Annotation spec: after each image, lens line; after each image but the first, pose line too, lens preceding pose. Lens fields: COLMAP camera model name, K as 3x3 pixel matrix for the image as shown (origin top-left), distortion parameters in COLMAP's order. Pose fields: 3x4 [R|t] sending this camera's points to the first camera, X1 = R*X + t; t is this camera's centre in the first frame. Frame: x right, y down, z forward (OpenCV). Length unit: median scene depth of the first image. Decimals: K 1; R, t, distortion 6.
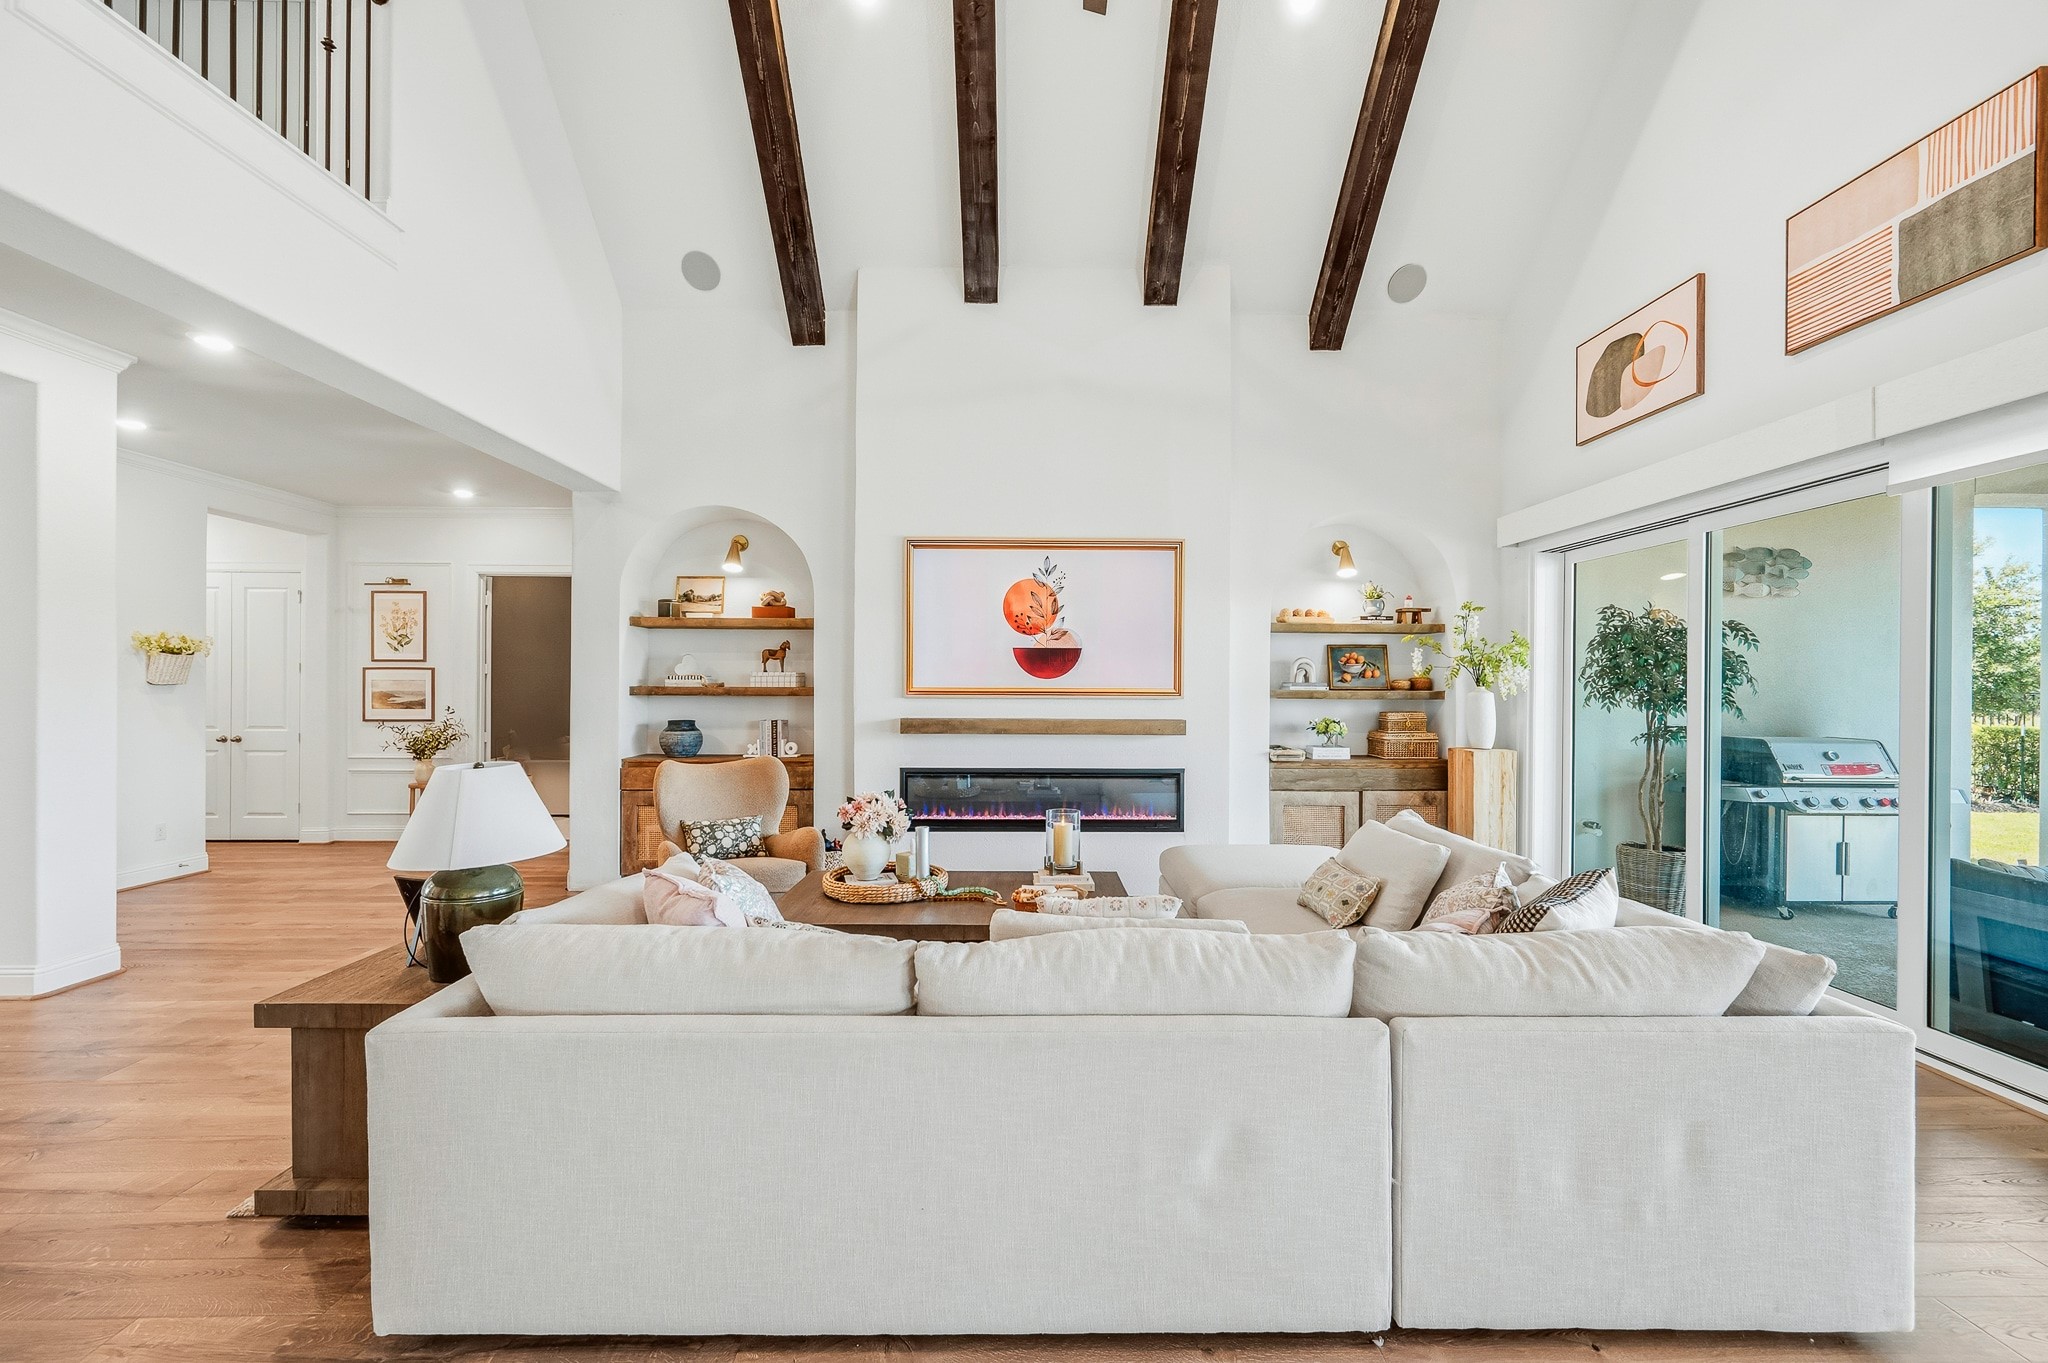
lens RADIAL K [[815.3, 0, 1027.3], [0, 815.3, 686.9], [0, 0, 1]] dist [-0.002142, -0.000235]
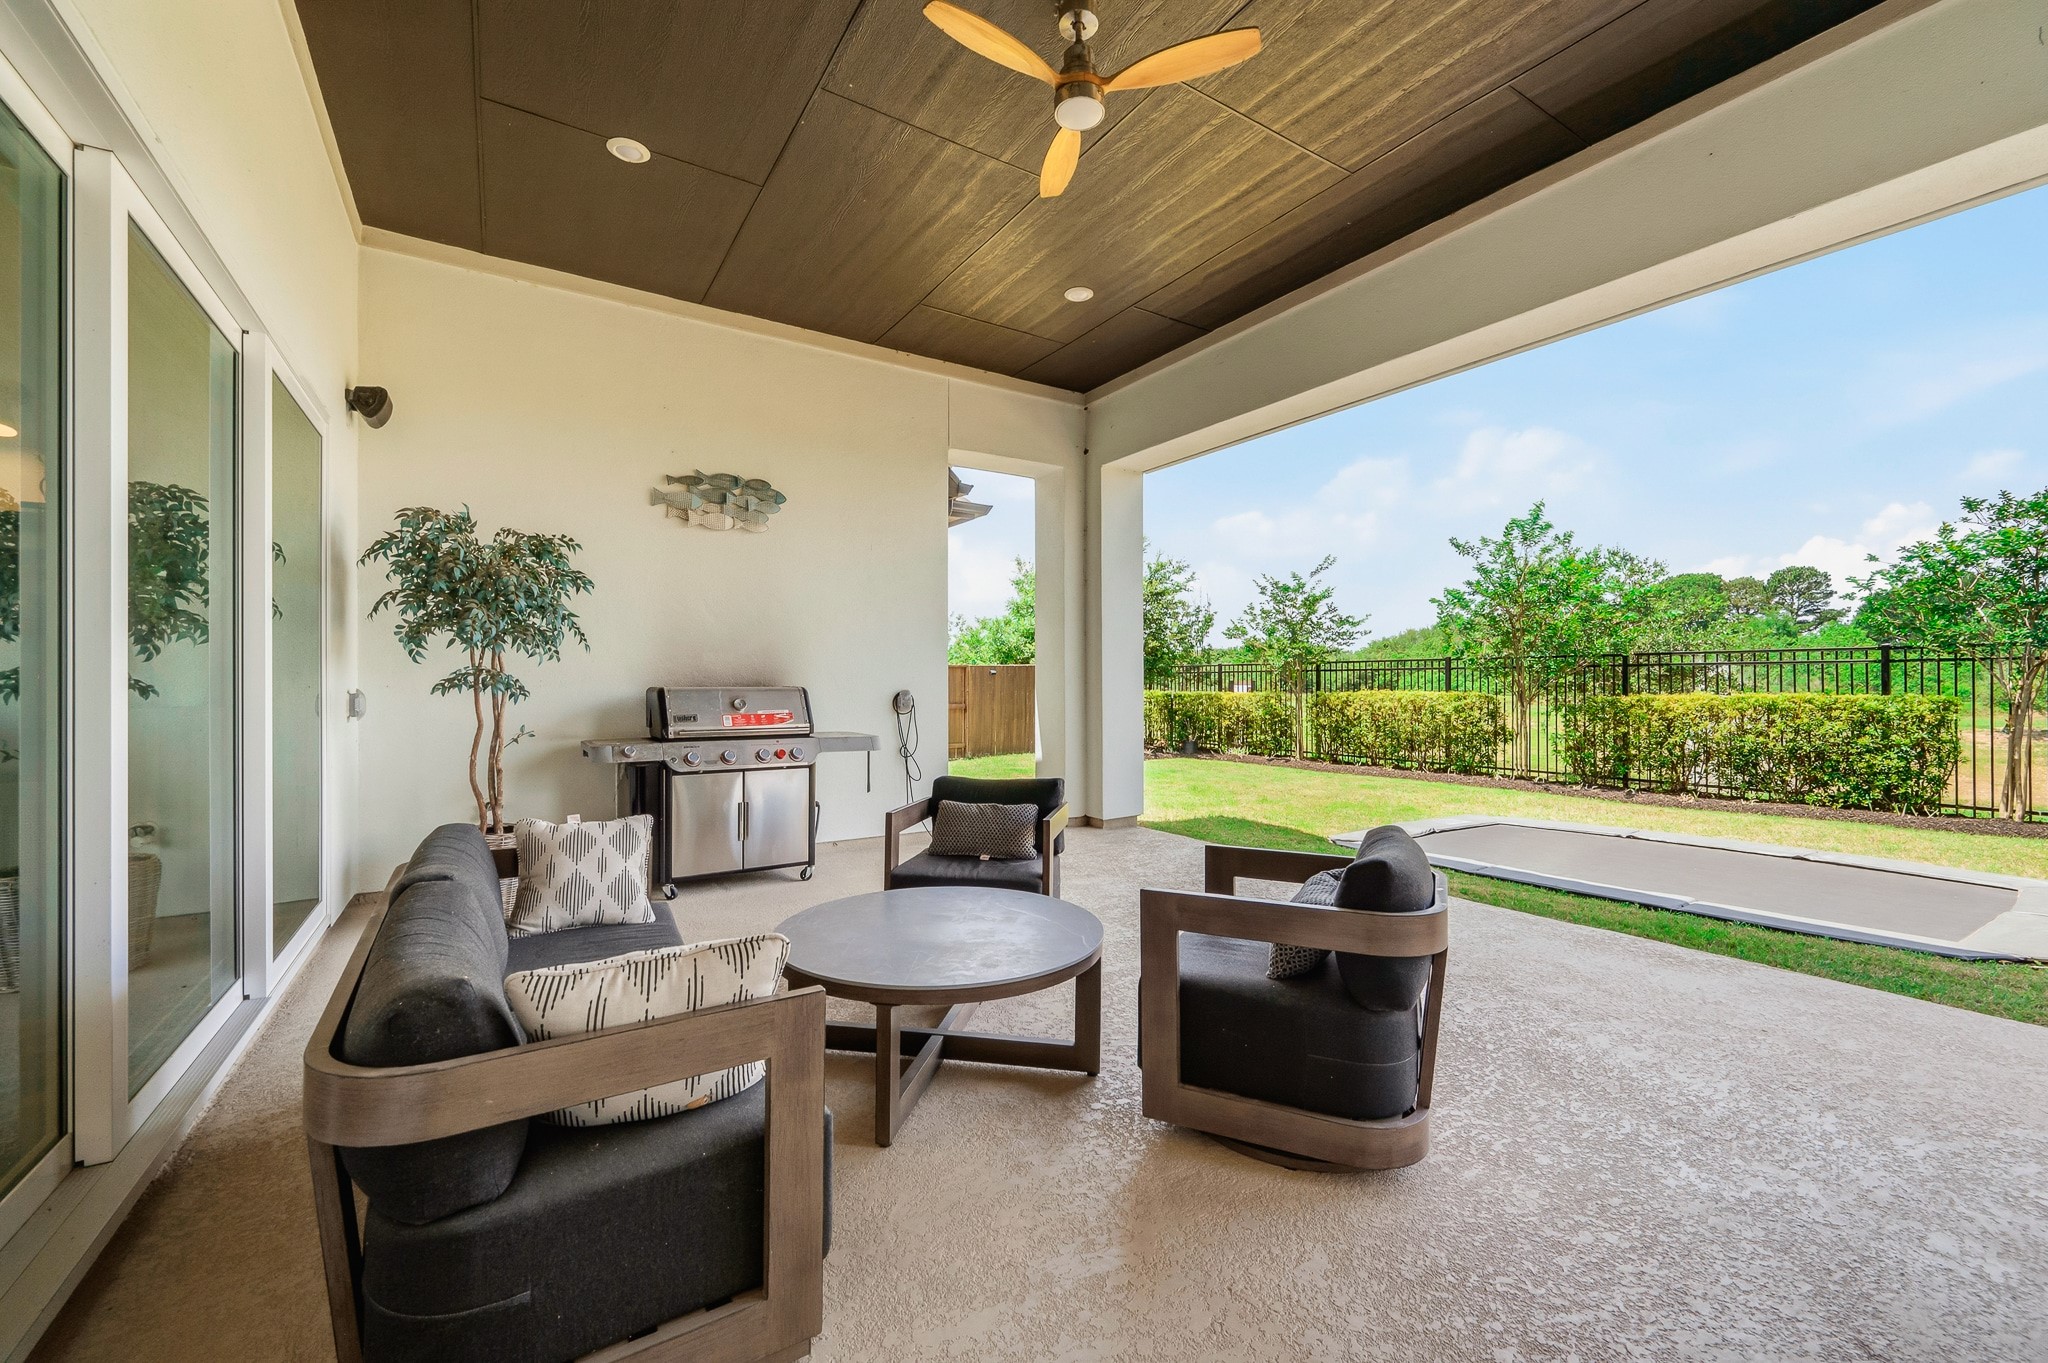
lens RADIAL K [[827.9, 0, 1026.9], [0, 827.9, 690.1], [0, 0, 1]] dist [0.001537, 0.000108]
pose [[0.852383, -0.013836, 0.522735, 0.711241], [0.008591, 0.999885, 0.012458, 0.054157], [-0.522848, -0.006128, 0.852404, 0.065529]]
